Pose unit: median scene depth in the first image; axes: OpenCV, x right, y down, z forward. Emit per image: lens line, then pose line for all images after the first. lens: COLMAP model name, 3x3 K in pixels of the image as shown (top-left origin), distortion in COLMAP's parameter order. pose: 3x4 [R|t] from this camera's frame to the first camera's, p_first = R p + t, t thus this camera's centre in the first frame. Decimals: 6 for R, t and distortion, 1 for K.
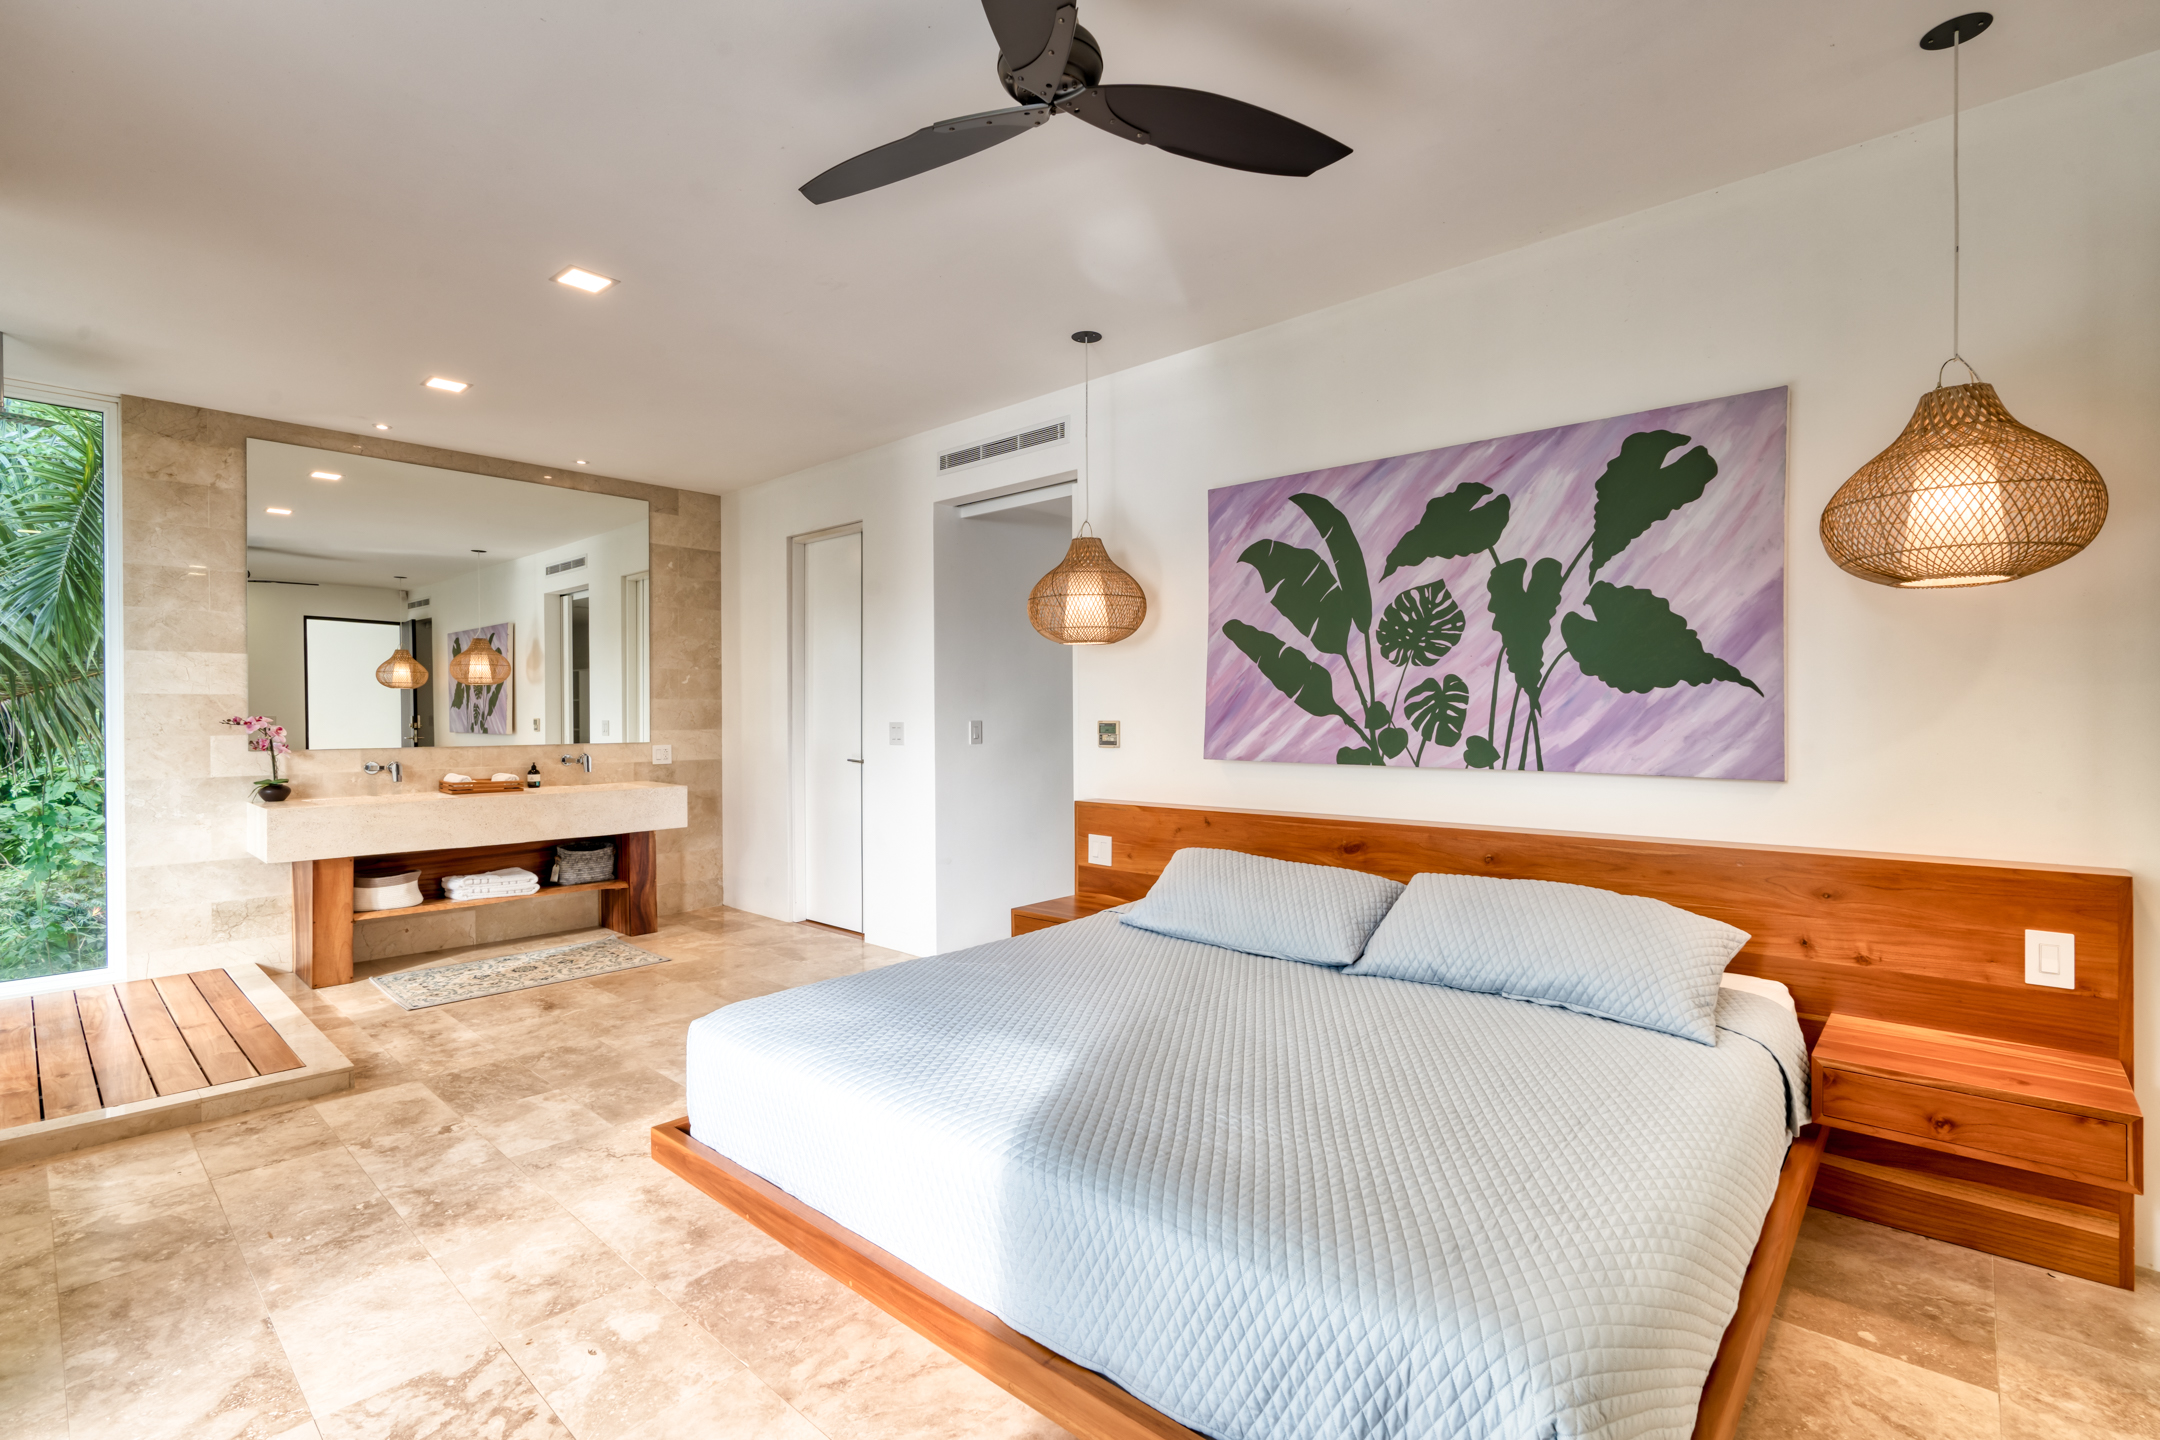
lens RADIAL K [[977.5, 0, 1080.0], [0, 977.5, 720.0], [0, 0, 1]] dist [-0.024136, 0.000258]
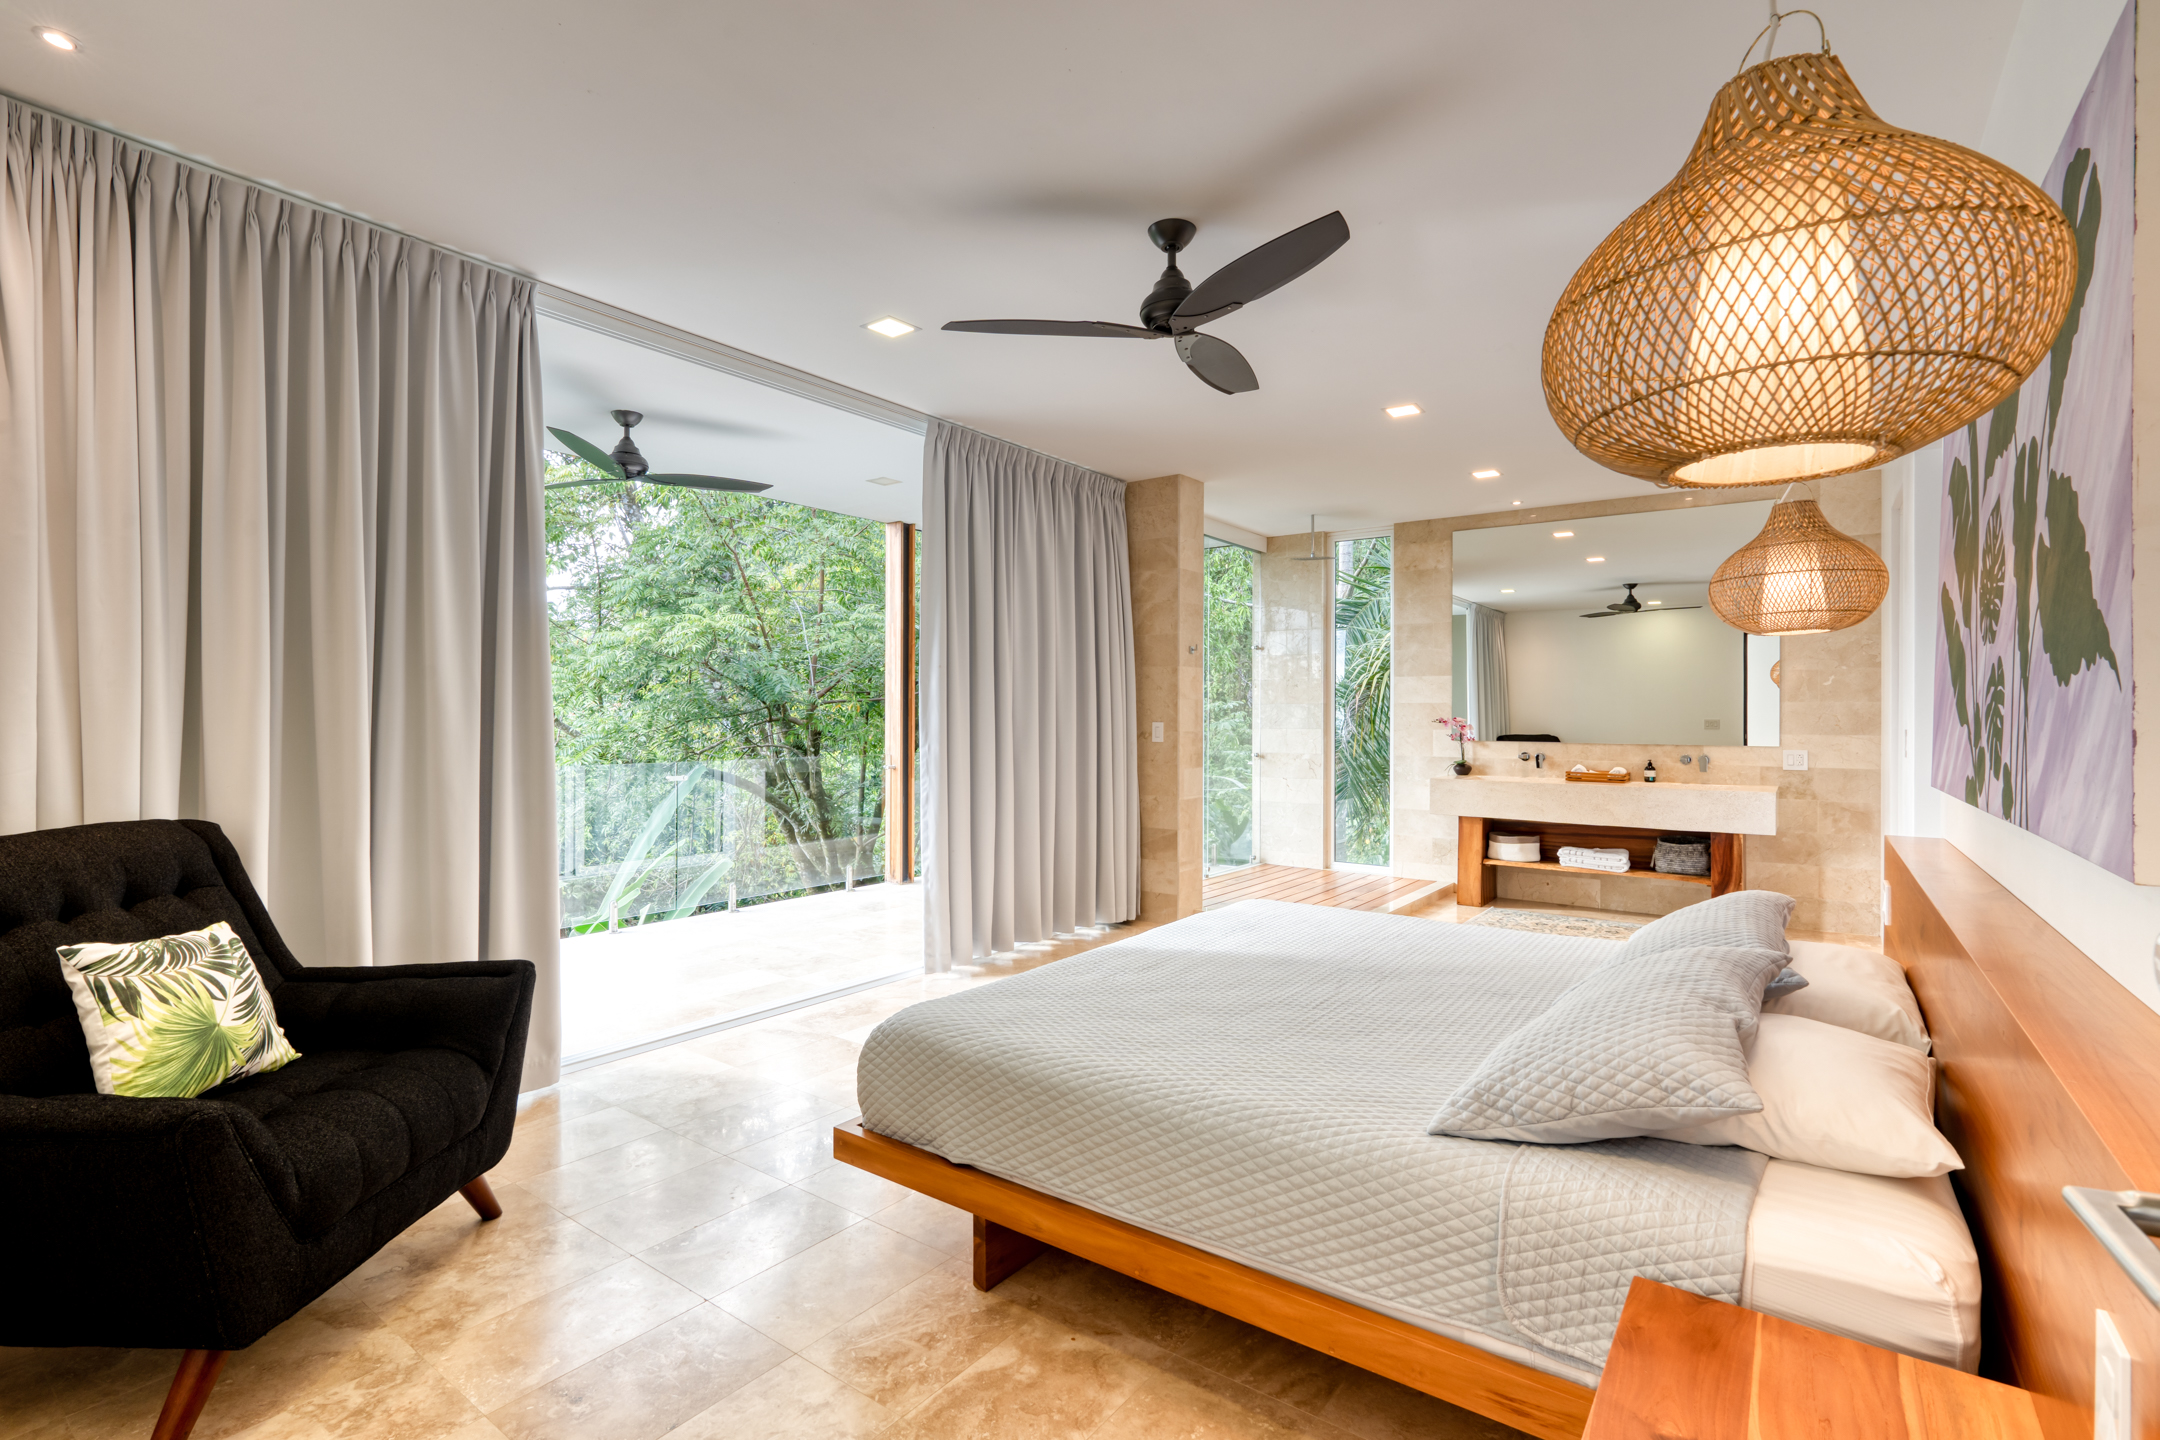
lens RADIAL K [[976.0, 0, 1088.0], [0, 976.0, 724.9], [0, 0, 1]] dist [0.000249, 0.000616]
pose [[0.110092, 0.013474, -0.993830, 0.553168], [-0.010471, 0.999868, 0.012395, -0.004859], [0.993866, 0.009042, 0.110218, 0.249236]]
